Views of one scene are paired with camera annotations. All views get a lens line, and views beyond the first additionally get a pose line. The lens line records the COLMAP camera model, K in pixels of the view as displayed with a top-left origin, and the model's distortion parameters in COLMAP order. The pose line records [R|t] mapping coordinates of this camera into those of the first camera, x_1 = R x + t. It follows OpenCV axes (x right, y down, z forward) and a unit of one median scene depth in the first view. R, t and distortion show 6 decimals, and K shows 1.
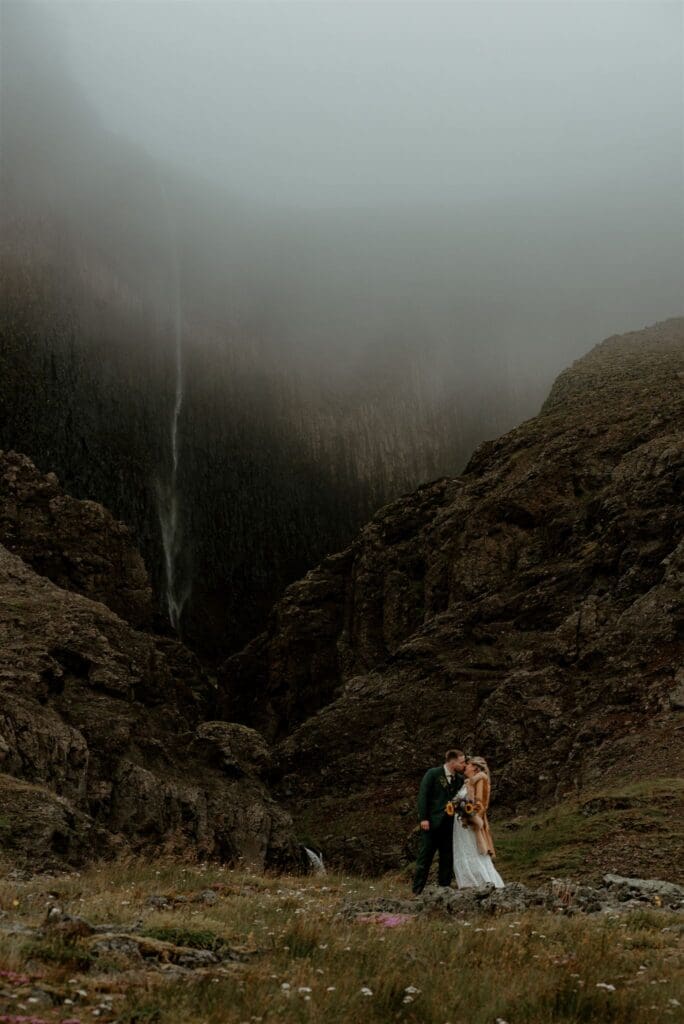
lens RADIAL K [[2308.4, 0, 341.6], [0, 2308.4, 512.4], [0, 0, 1]] dist [-0.055815, 0.000000]
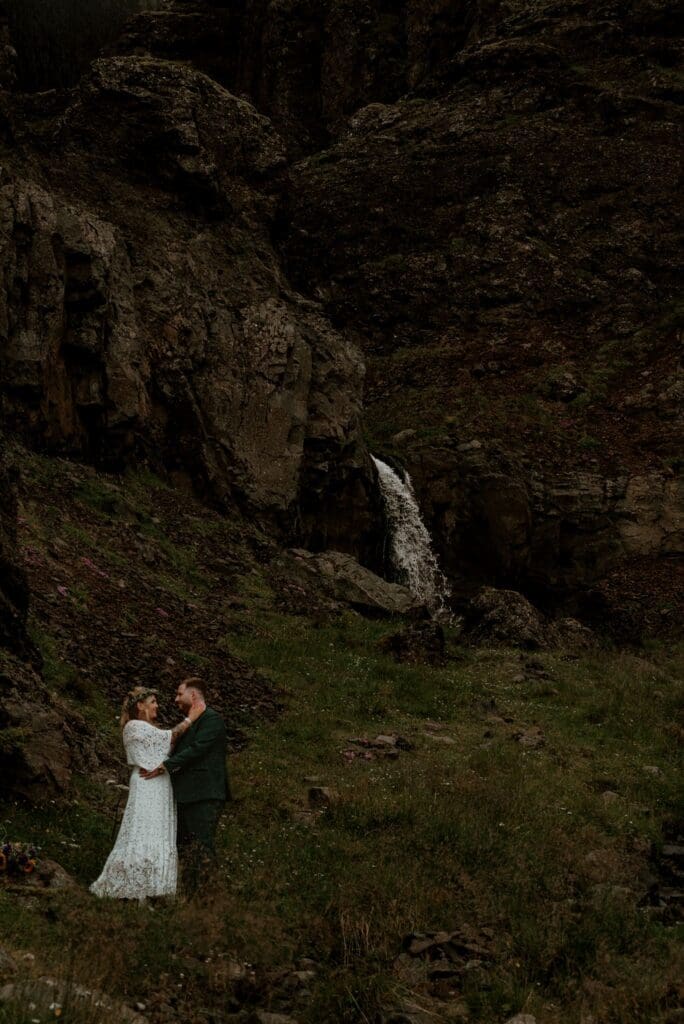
lens RADIAL K [[2308.4, 0, 342.3], [0, 2308.4, 511.4], [0, 0, 1]] dist [-0.055815, 0.000000]
pose [[0.984399, 0.078602, 0.157419, -0.072251], [-0.098327, 0.987684, 0.121708, 0.110041], [-0.145914, -0.135287, 0.980003, 0.647005]]
